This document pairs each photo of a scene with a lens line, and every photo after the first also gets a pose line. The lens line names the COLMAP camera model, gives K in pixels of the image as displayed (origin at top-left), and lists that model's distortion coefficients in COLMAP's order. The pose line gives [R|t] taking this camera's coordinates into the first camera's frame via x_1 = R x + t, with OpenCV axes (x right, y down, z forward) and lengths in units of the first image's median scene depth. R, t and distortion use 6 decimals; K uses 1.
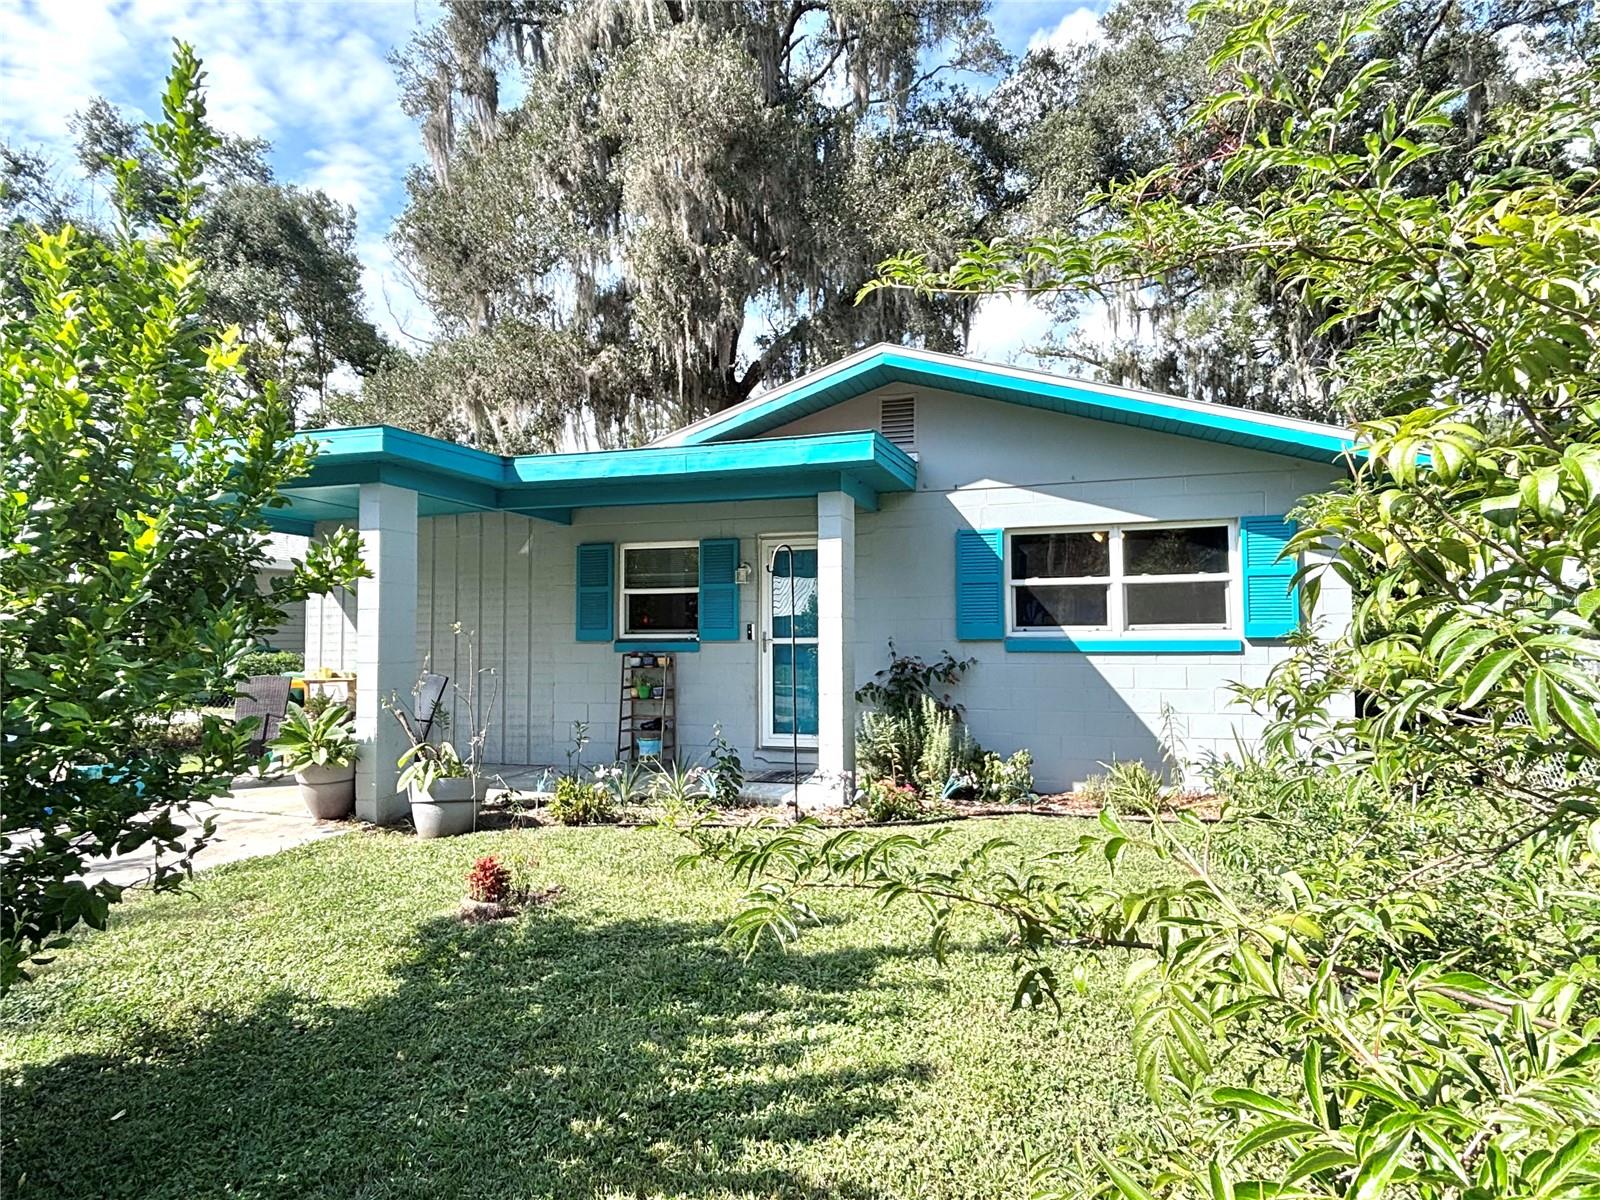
lens RADIAL K [[875.3, 0, 800.0], [0, 875.3, 600.0], [0, 0, 1]] dist [-0.000364, -0.000040]
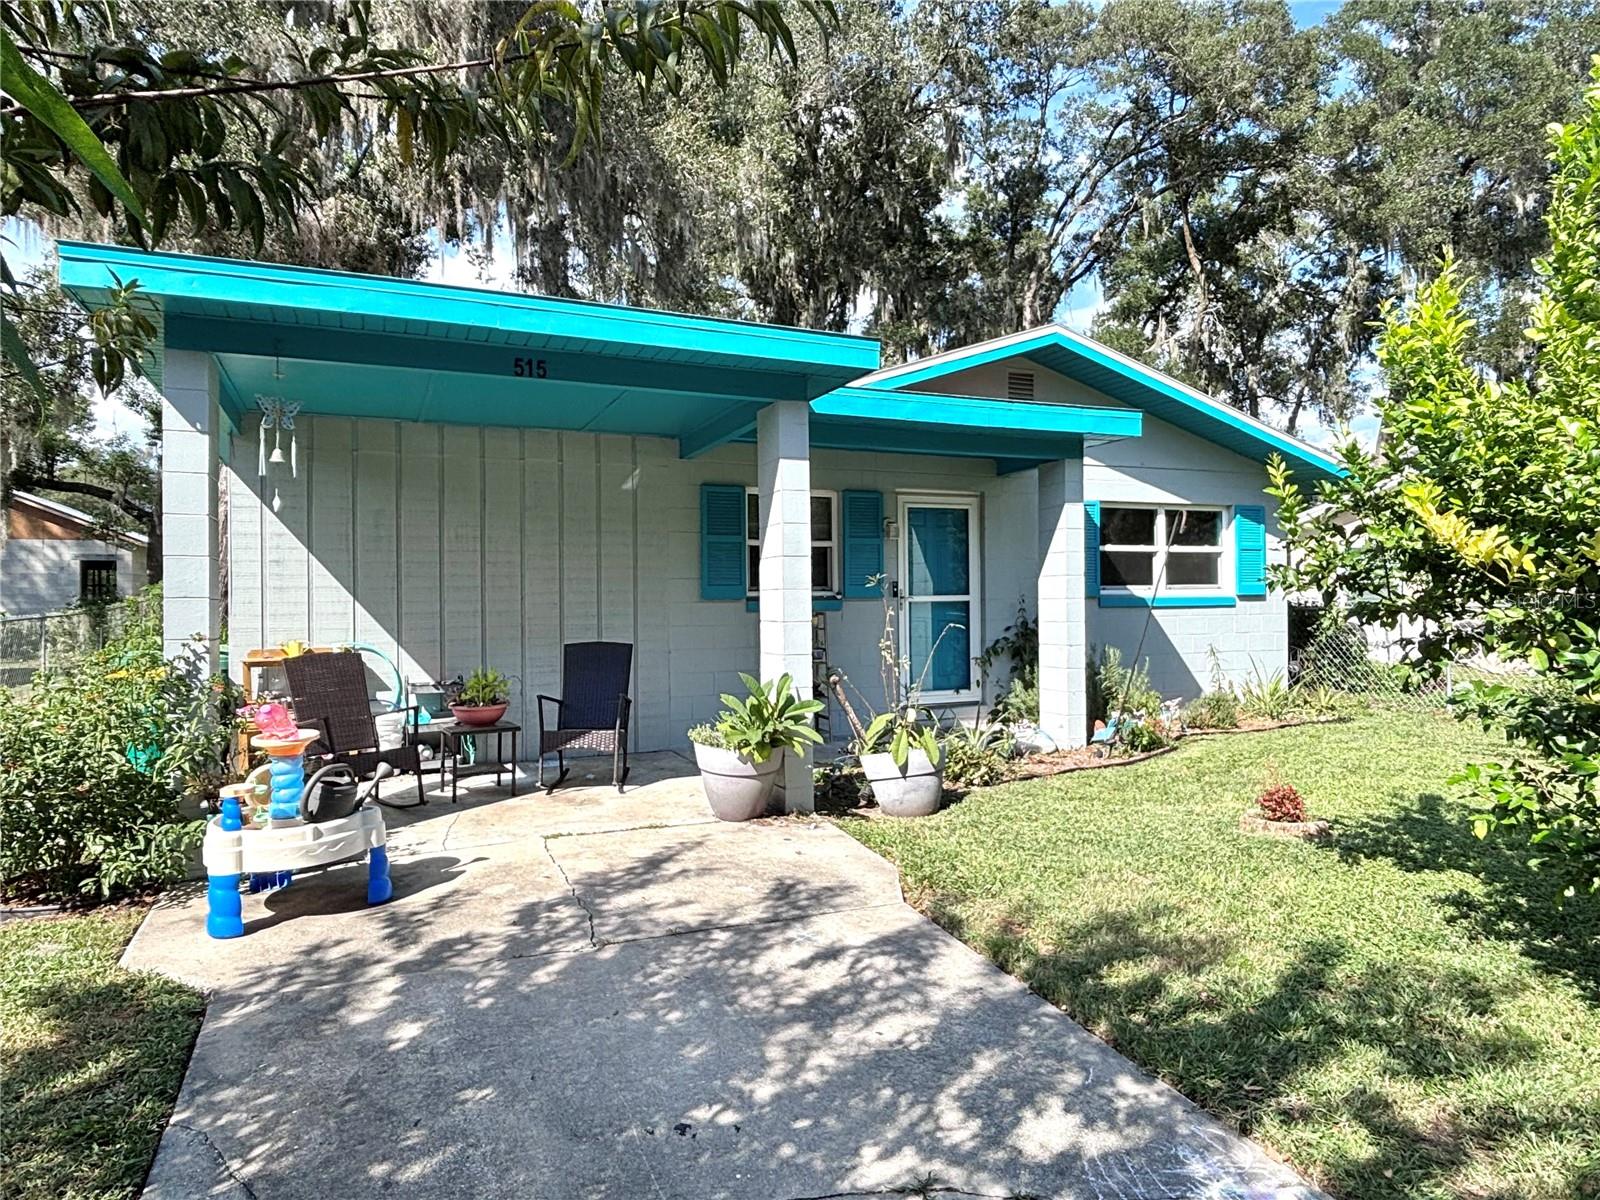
lens RADIAL K [[969.4, 0, 800.0], [0, 969.4, 600.0], [0, 0, 1]] dist [0.002755, 0.000285]
pose [[0.765261, -0.003497, 0.643710, -0.916501], [-0.026309, 0.998980, 0.036705, 0.012531], [-0.643182, -0.045024, 0.764389, 0.266677]]
